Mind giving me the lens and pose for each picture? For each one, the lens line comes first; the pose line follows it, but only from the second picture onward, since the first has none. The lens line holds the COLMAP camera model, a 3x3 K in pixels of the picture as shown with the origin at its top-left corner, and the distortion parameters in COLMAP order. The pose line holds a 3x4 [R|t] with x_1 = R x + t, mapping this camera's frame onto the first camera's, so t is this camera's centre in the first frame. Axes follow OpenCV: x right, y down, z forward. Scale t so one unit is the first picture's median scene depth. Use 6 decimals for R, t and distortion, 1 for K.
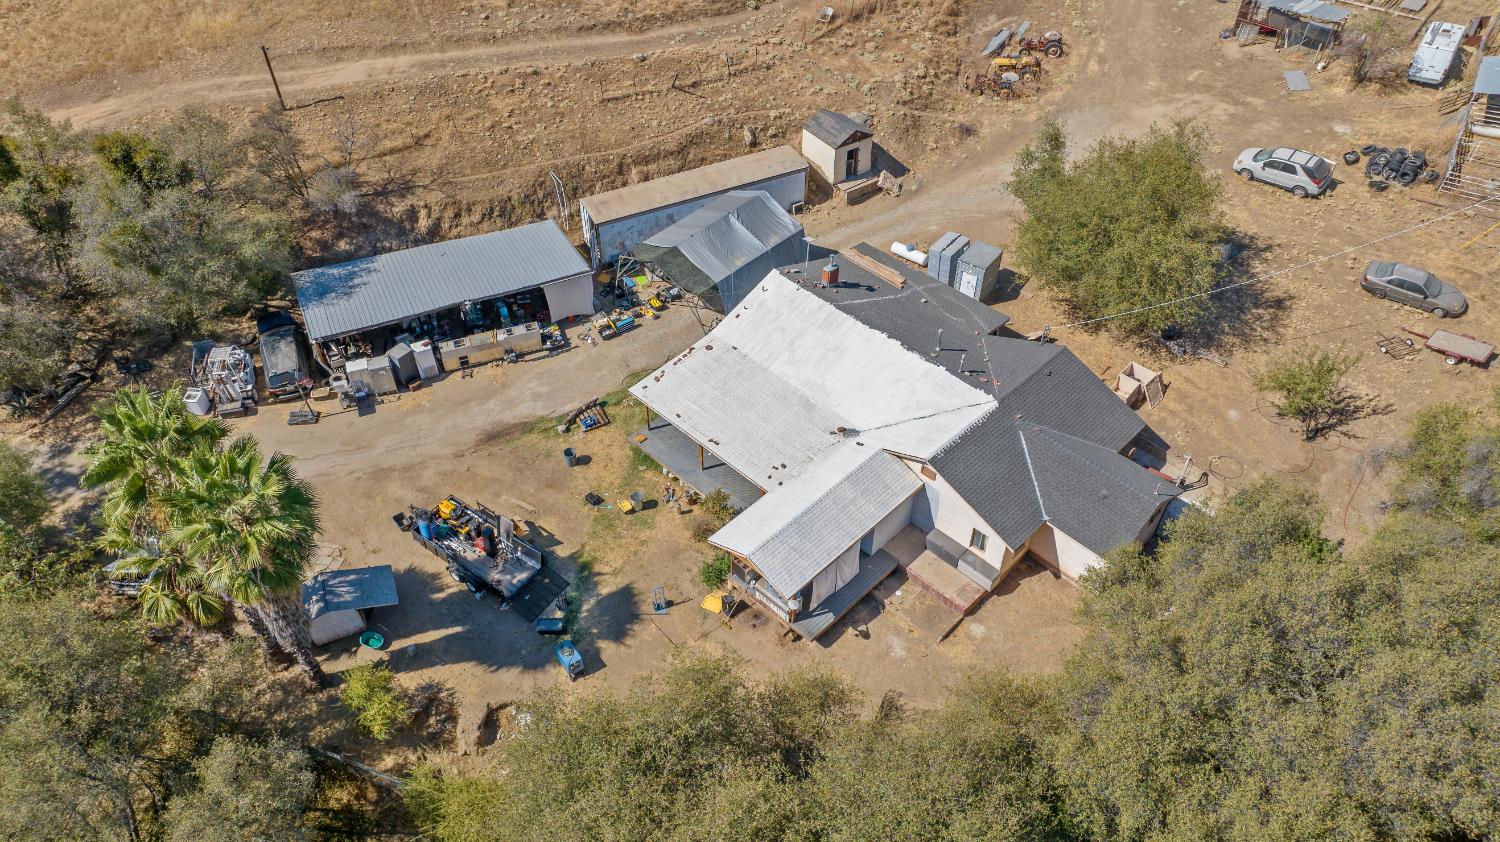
lens RADIAL K [[1060.9, 0, 749.0], [0, 1060.9, 427.9], [0, 0, 1]] dist [-0.053395, 0.069358]
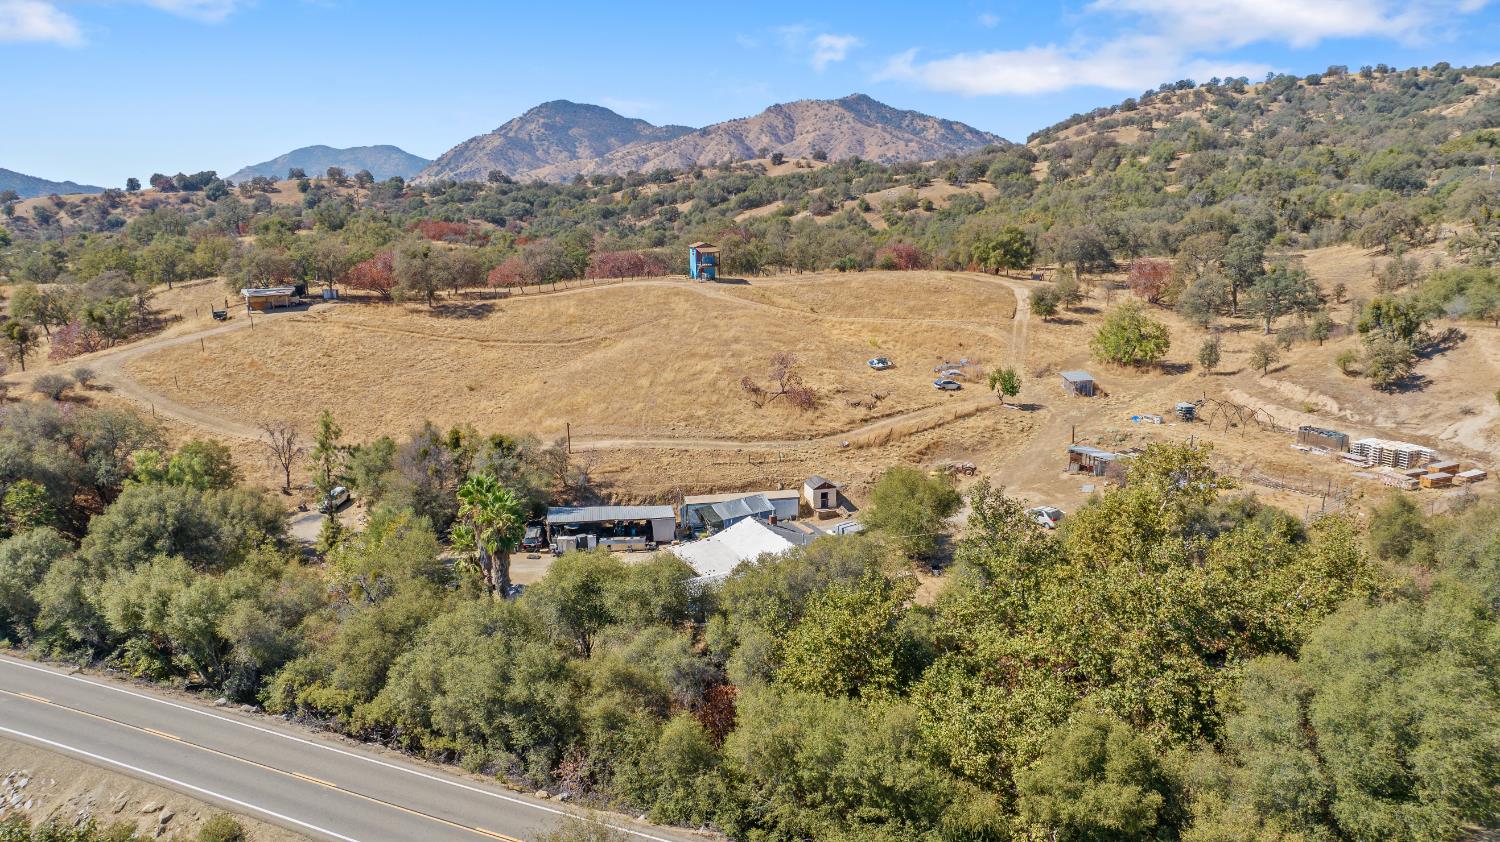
lens RADIAL K [[1060.9, 0, 742.0], [0, 1060.9, 426.4], [0, 0, 1]] dist [-0.053395, 0.069358]
pose [[0.949986, 0.062961, -0.305879, 0.568633], [-0.207336, 0.859608, -0.466997, 0.606917], [0.233534, 0.507061, 0.829670, -0.767507]]
